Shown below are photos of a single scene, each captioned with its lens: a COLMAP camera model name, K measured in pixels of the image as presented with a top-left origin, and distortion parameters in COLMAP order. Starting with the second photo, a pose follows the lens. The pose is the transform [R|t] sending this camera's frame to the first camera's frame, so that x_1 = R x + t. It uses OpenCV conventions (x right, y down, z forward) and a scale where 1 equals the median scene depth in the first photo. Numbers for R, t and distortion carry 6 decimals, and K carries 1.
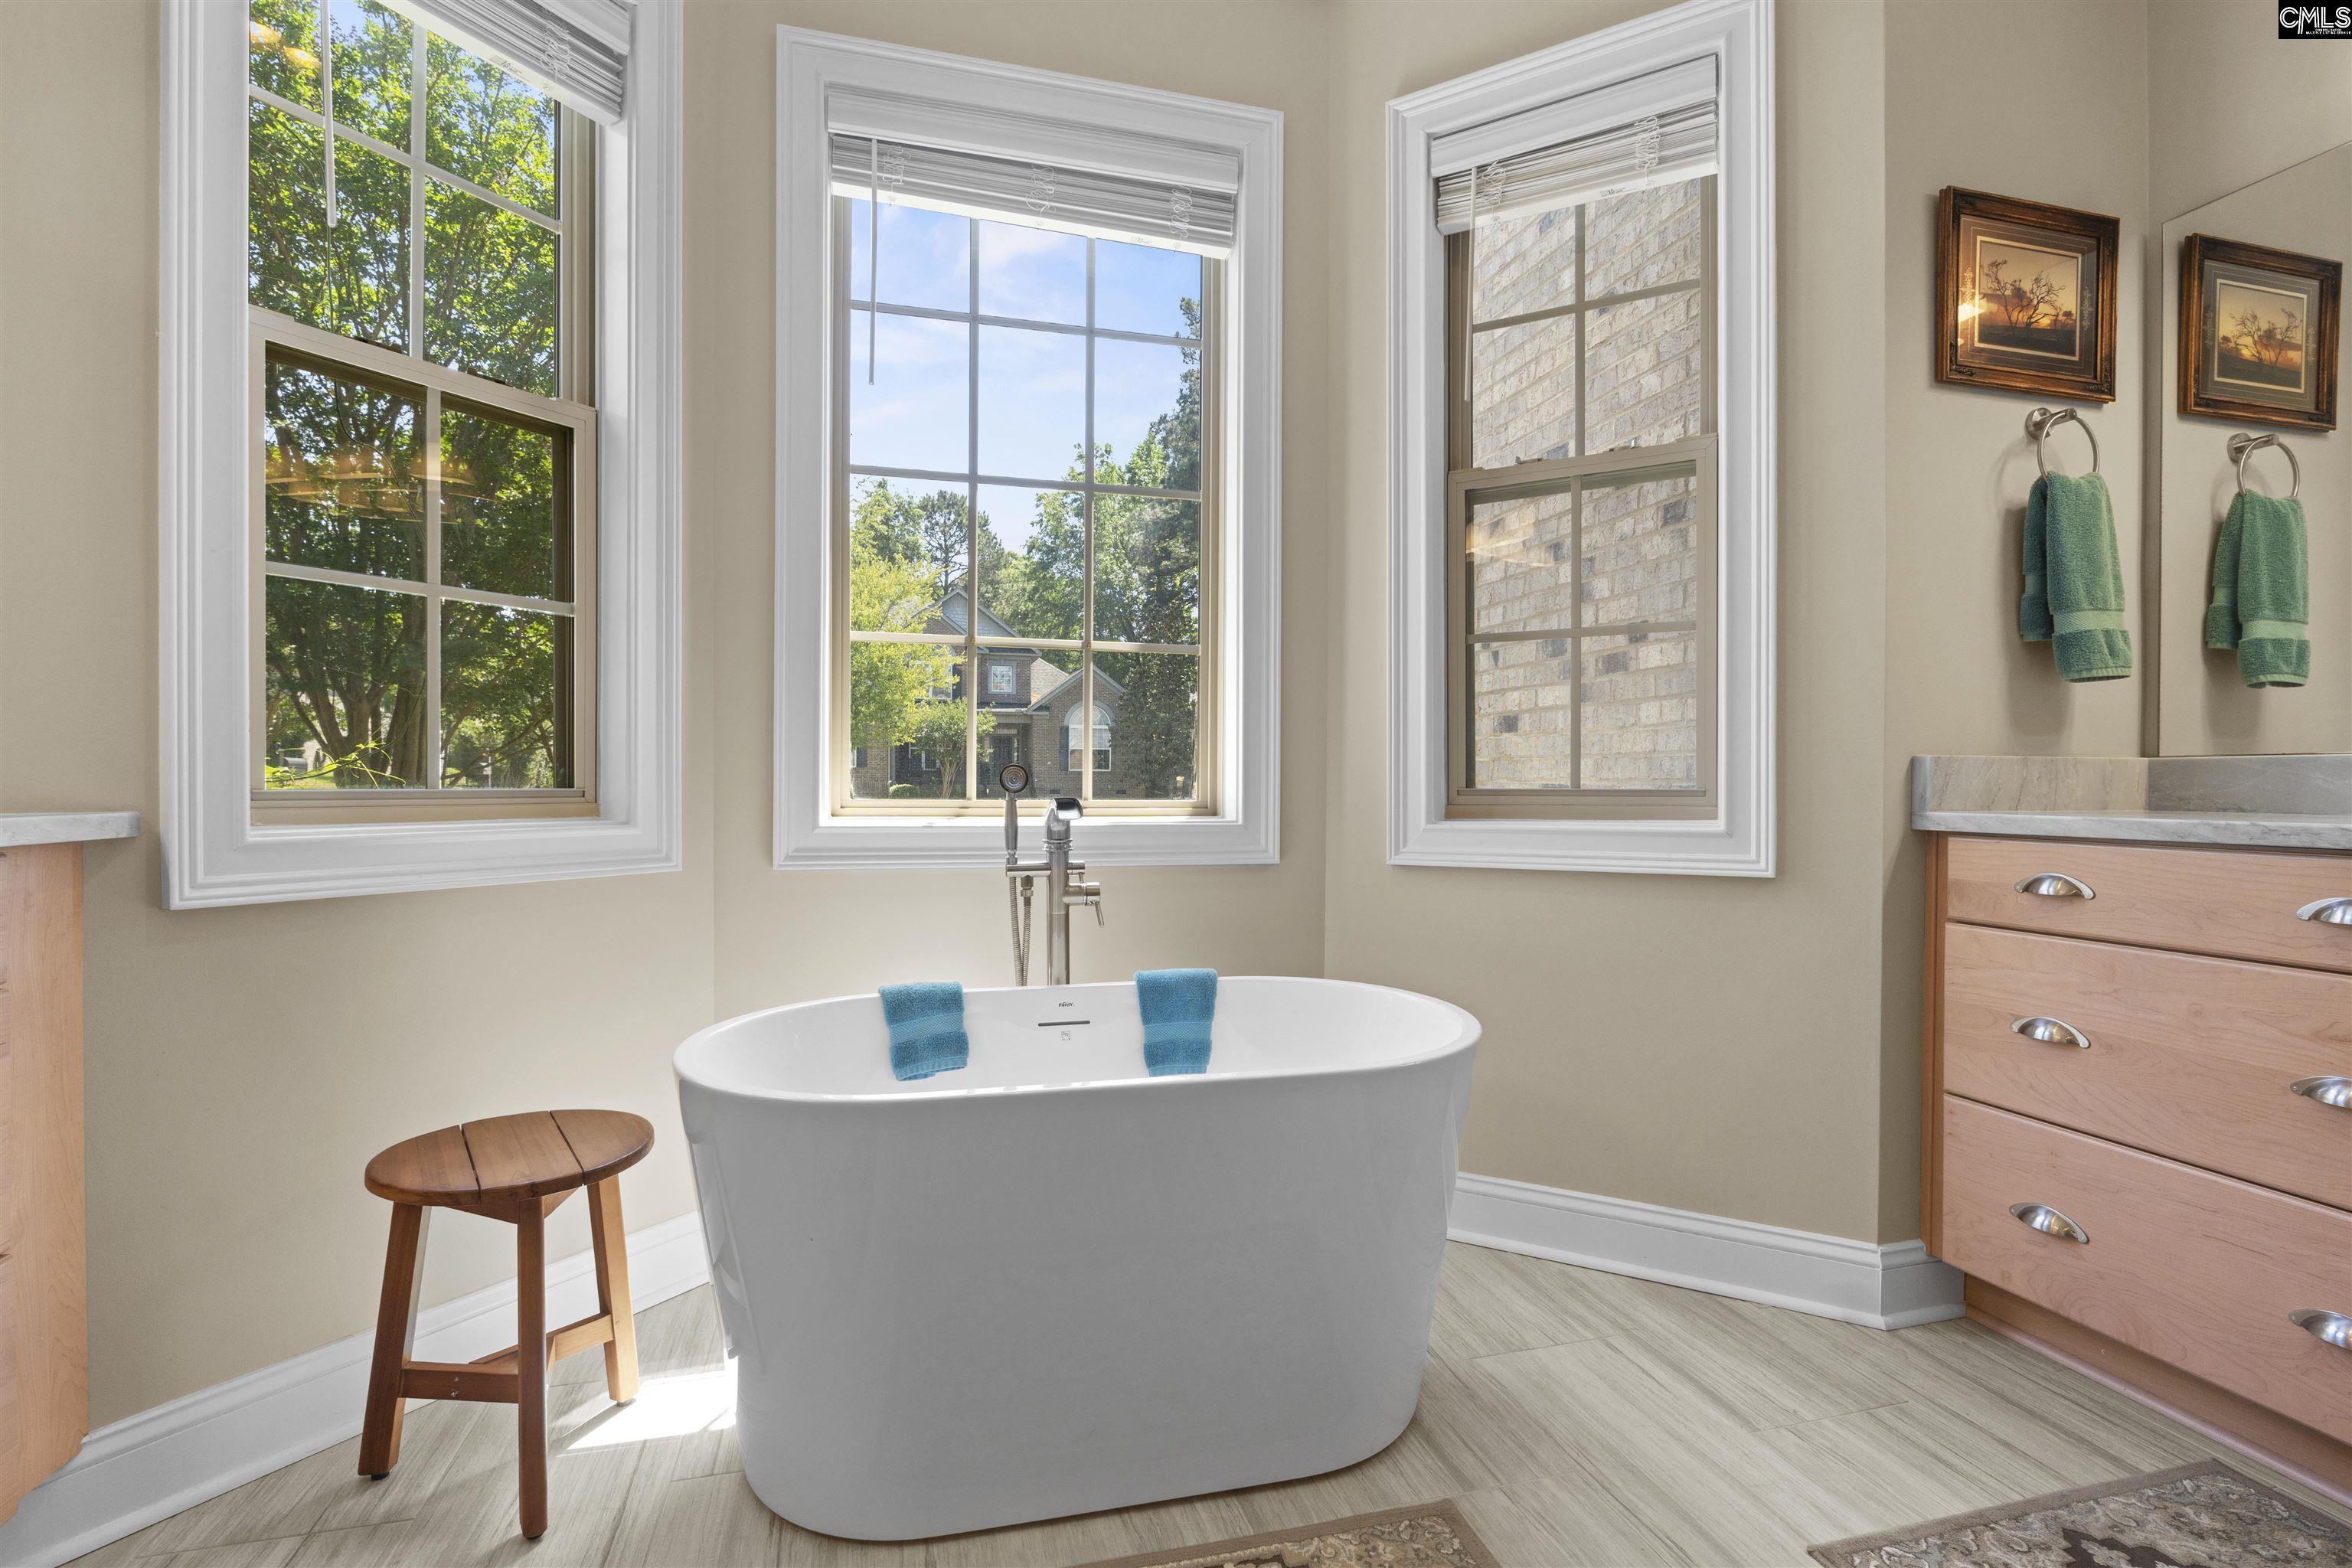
lens RADIAL K [[1116.1, 0, 1176.0], [0, 1116.1, 784.0], [0, 0, 1]] dist [-0.000670, 0.000079]
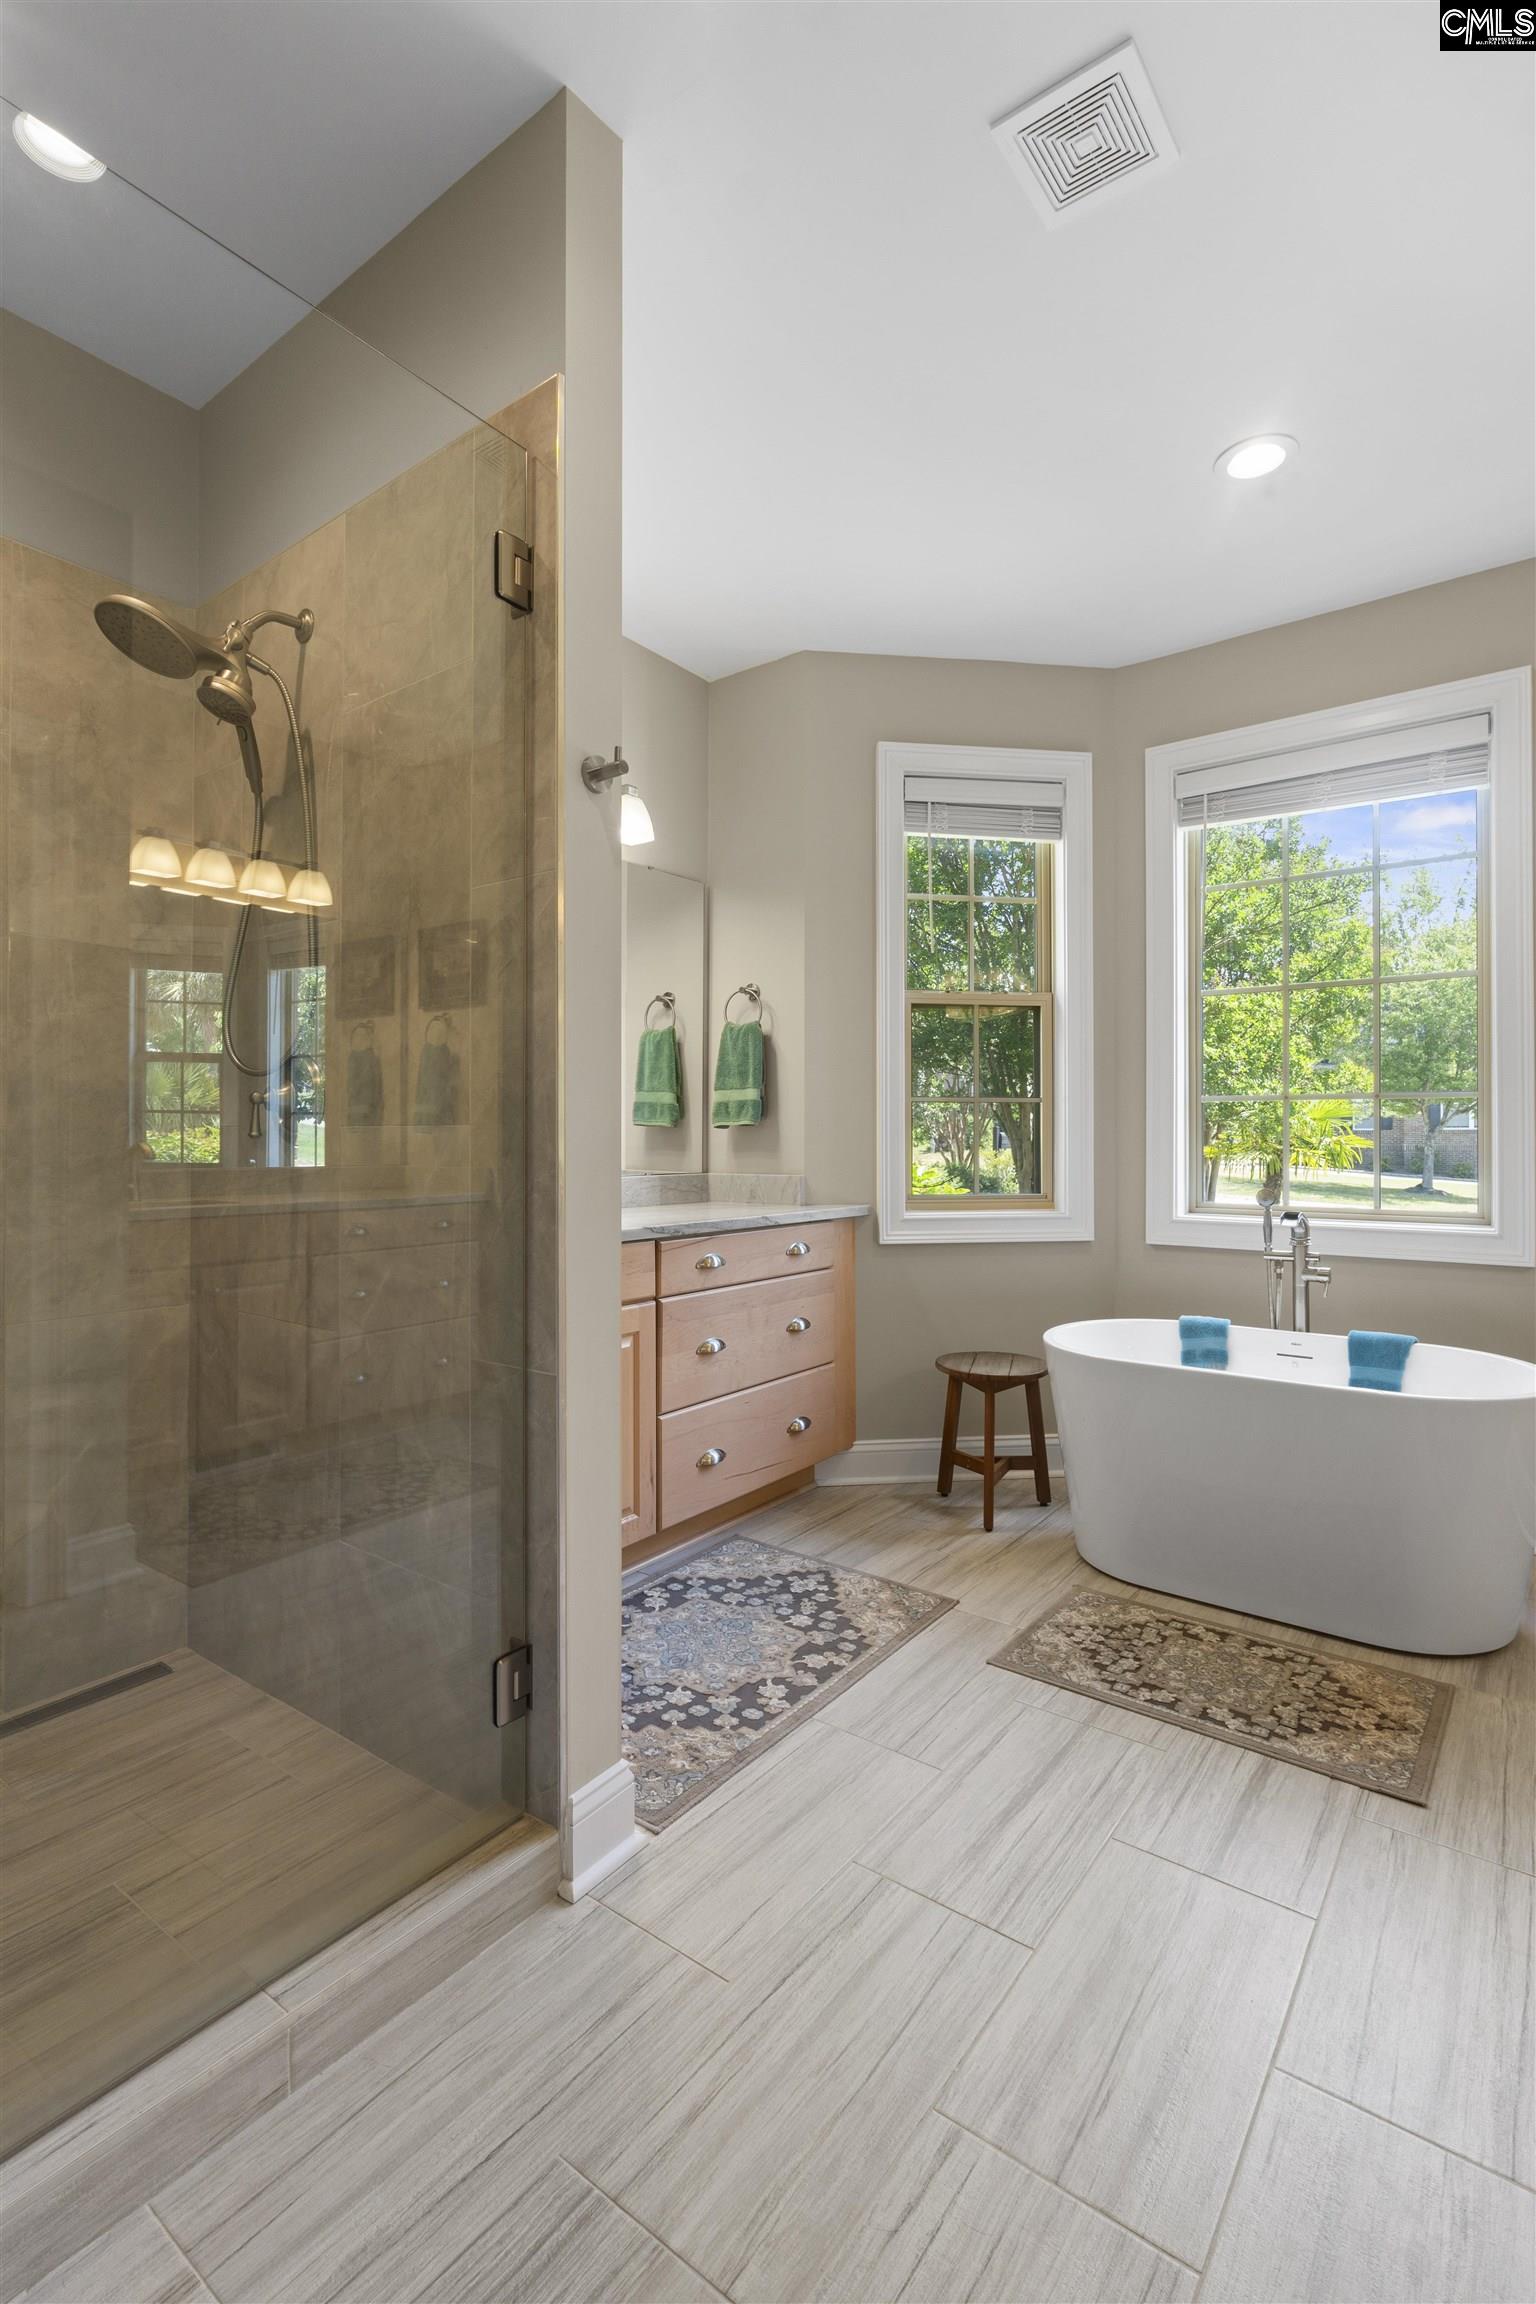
lens RADIAL K [[1060.5, 0, 768.7], [0, 1060.5, 1127.7], [0, 0, 1]] dist [-0.001410, 0.000030]
pose [[0.610885, -0.013581, -0.791603, 0.616007], [0.001876, 0.999875, -0.015706, -0.081899], [0.791717, 0.008109, 0.610834, -0.483585]]
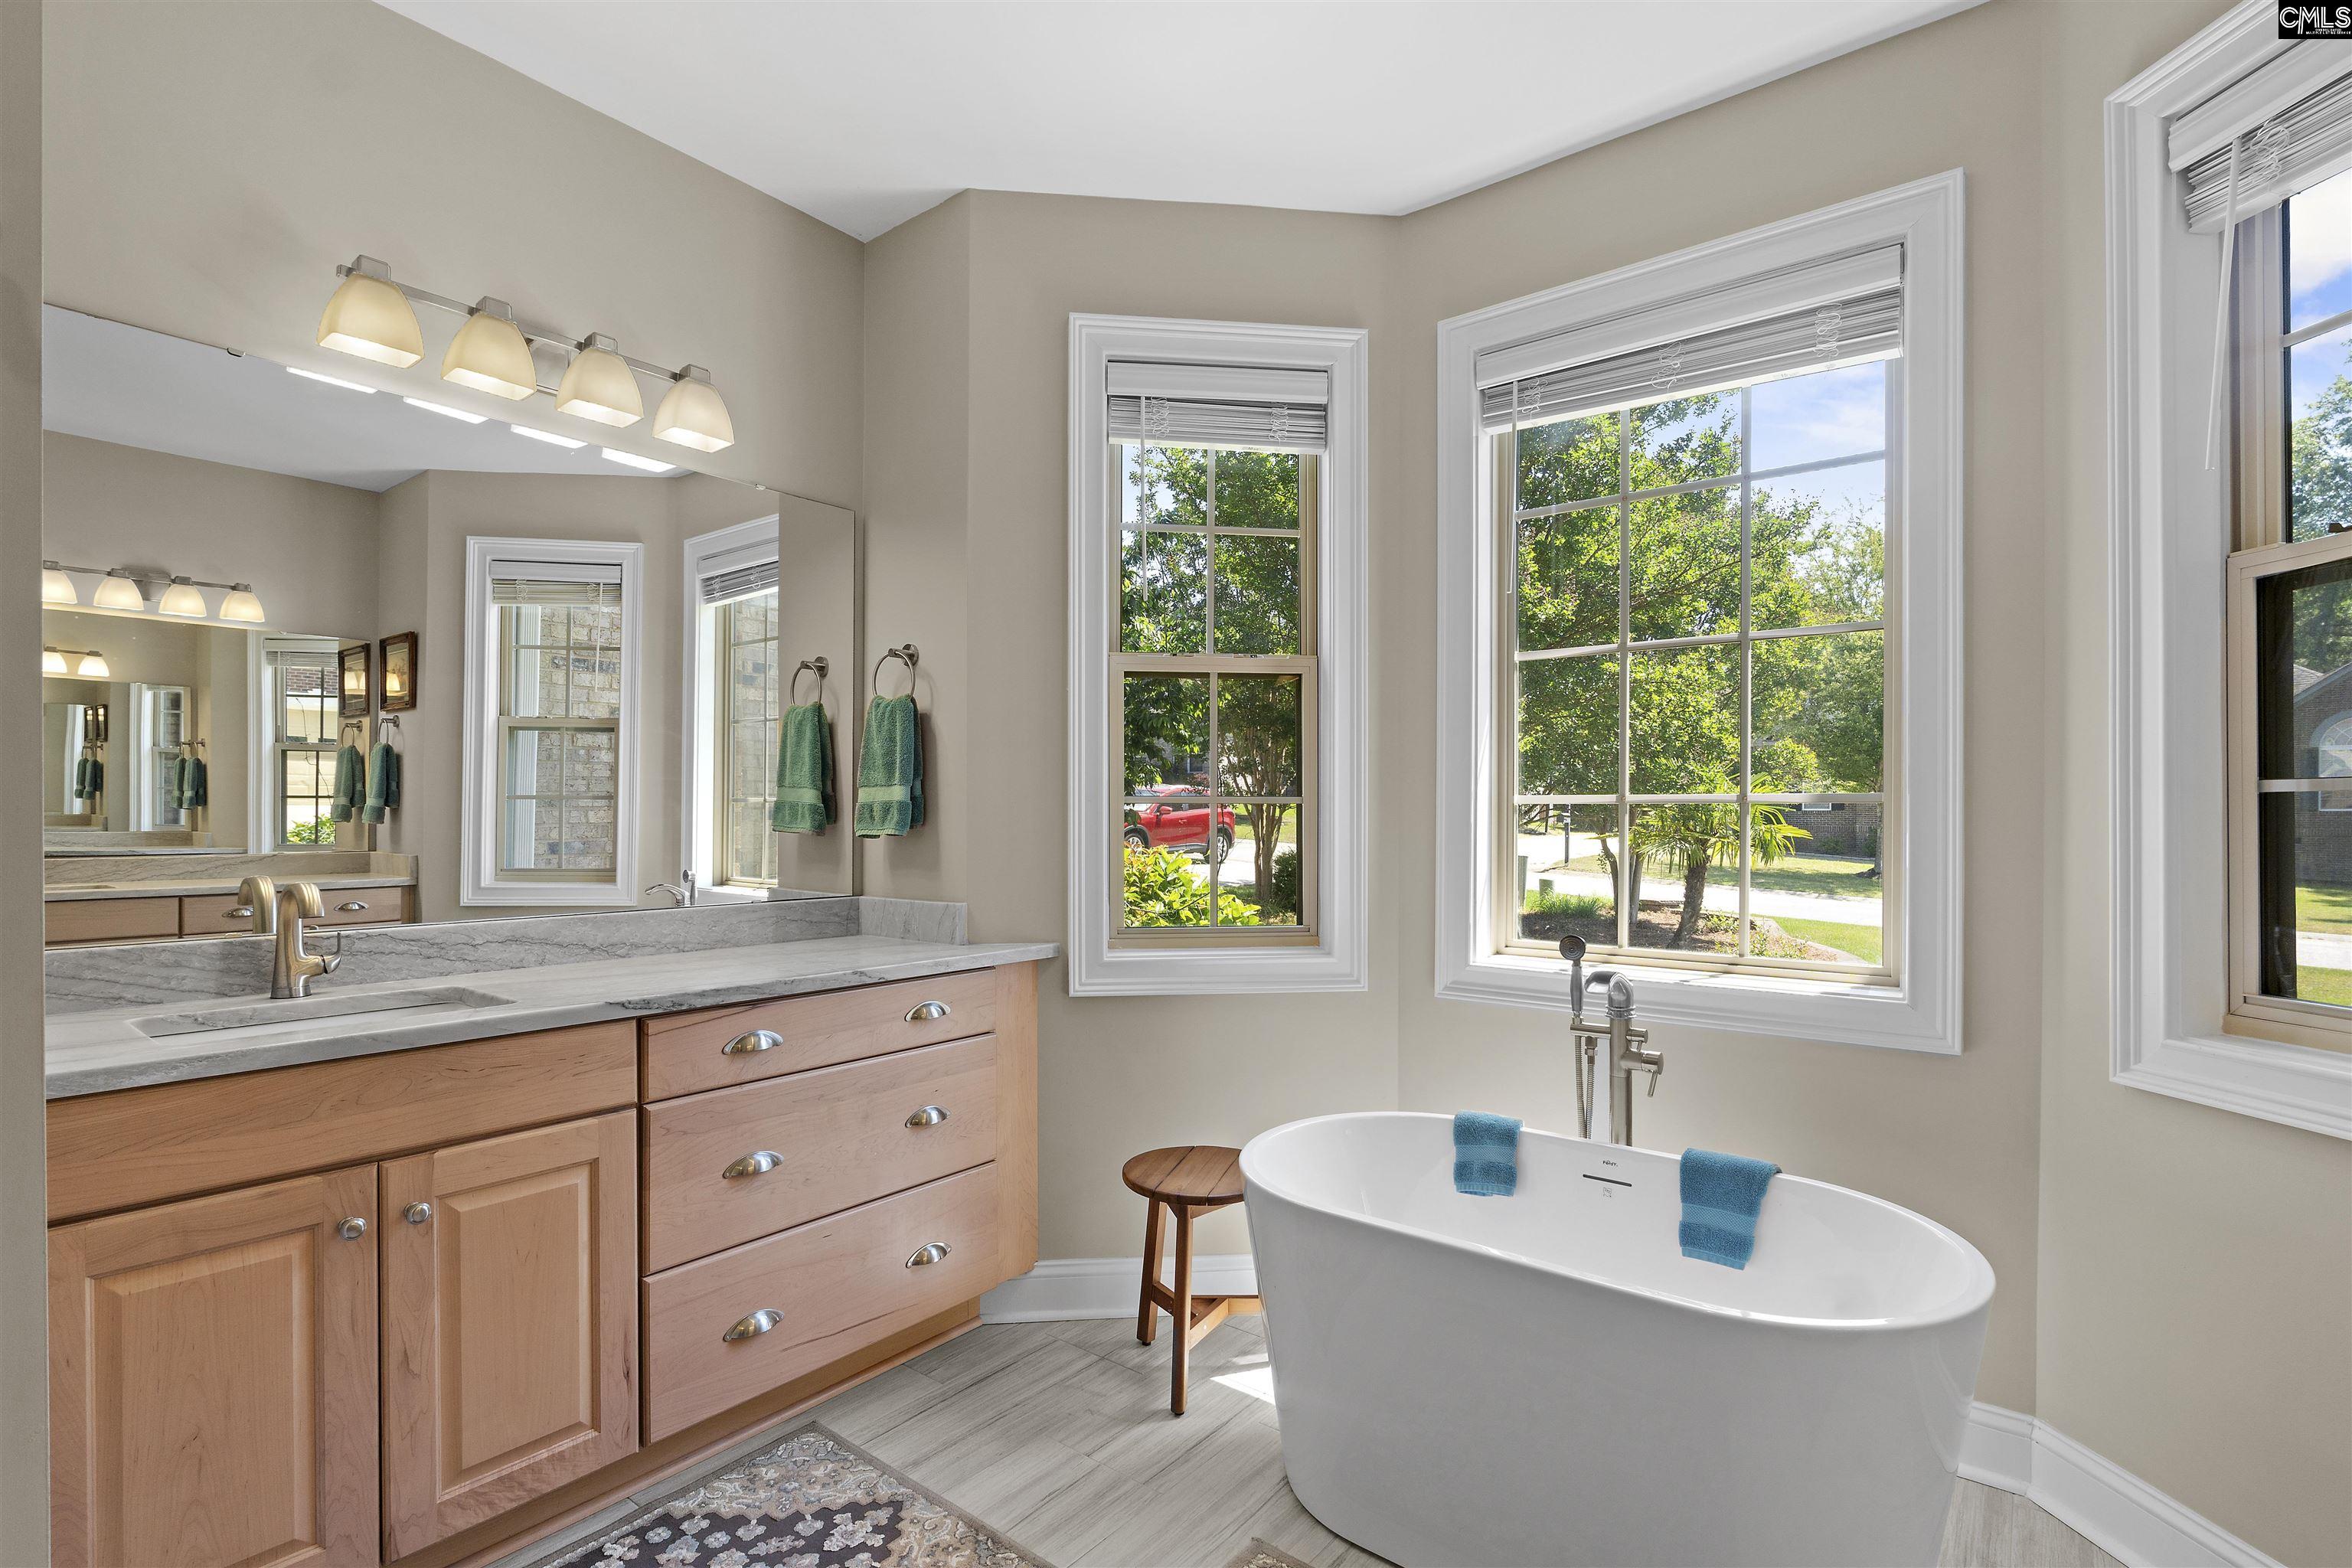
lens RADIAL K [[1095.4, 0, 1175.5], [0, 1095.4, 816.8], [0, 0, 1]] dist [-0.002952, -0.000120]
pose [[0.595198, -0.004389, -0.803567, 0.491068], [0.000780, 0.999988, -0.004884, -0.128928], [0.803578, 0.002280, 0.595194, 0.034808]]
